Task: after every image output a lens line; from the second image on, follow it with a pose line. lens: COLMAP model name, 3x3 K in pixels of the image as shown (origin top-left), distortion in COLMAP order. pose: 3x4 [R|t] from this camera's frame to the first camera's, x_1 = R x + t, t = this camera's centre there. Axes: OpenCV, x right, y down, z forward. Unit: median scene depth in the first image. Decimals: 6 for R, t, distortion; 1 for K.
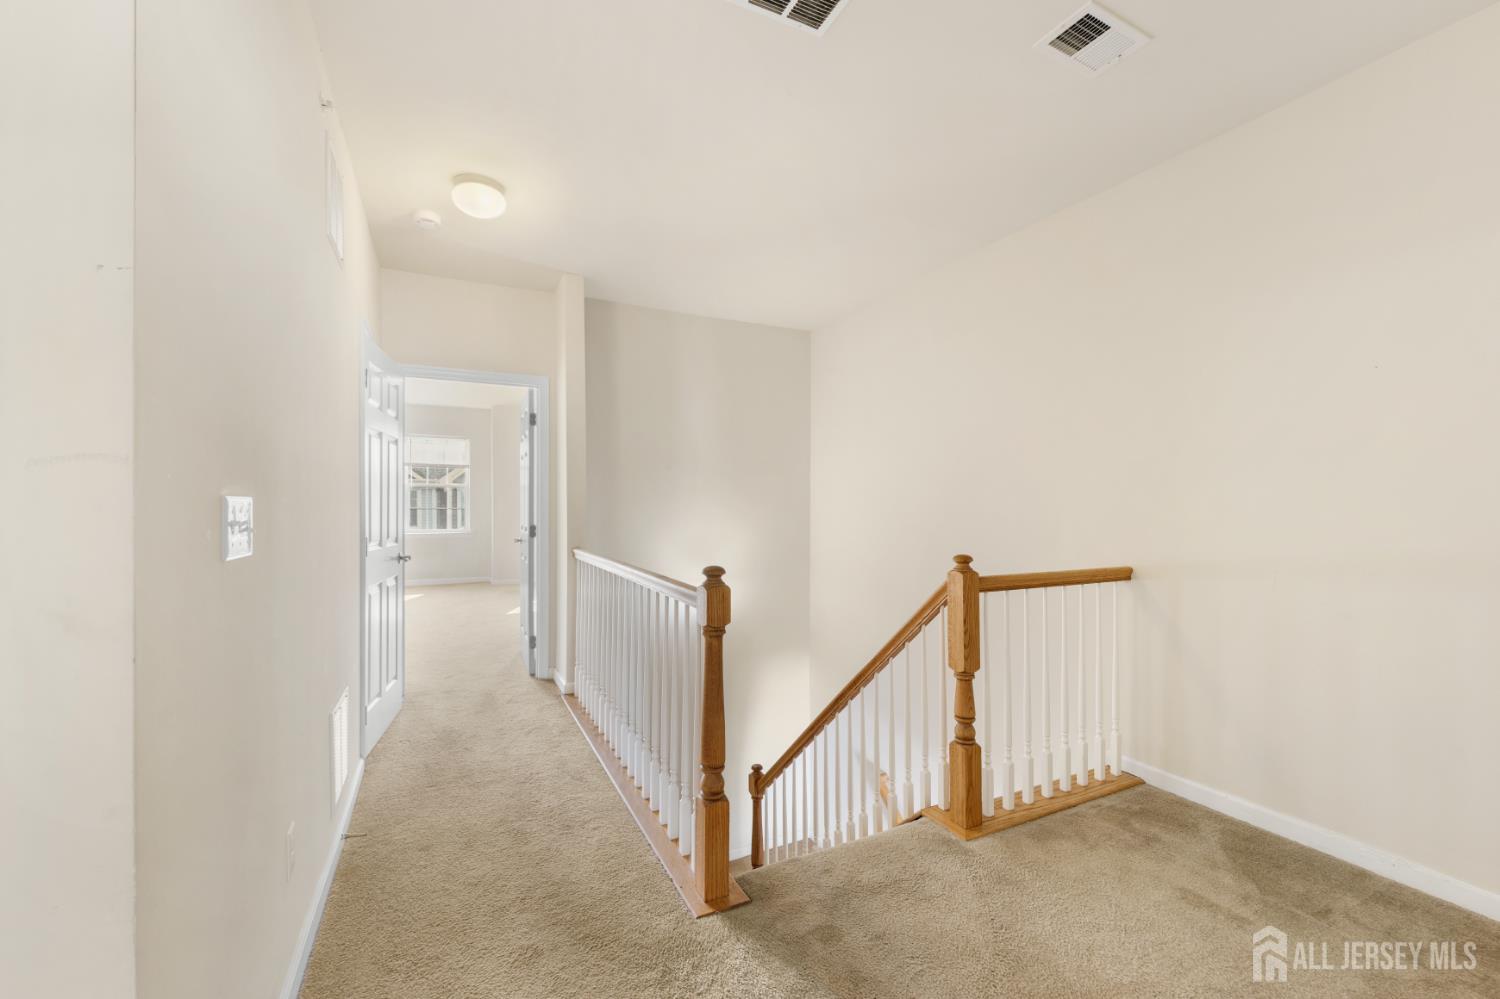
lens RADIAL K [[590.8, 0, 757.5], [0, 590.8, 507.5], [0, 0, 1]] dist [0.007467, -0.001085]
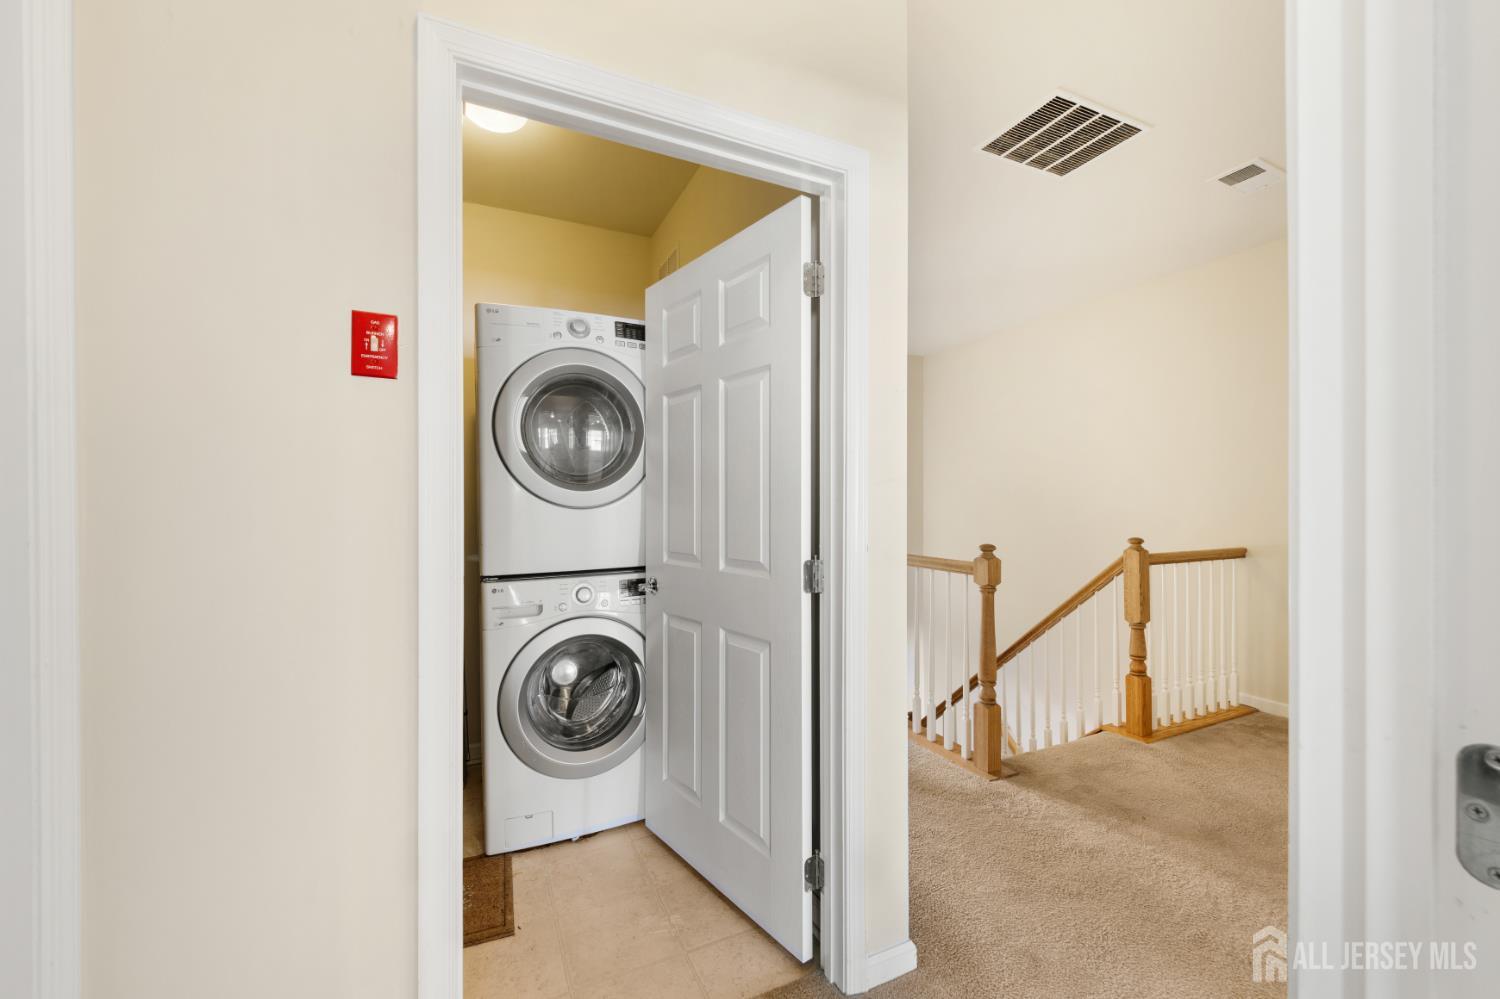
lens RADIAL K [[590.8, 0, 746.1], [0, 590.8, 495.6], [0, 0, 1]] dist [0.007467, -0.001085]
pose [[0.999959, 0.001201, -0.009007, -0.543097], [-0.001196, 0.999999, 0.000529, -0.016498], [0.009007, -0.000518, 0.999959, -0.376803]]
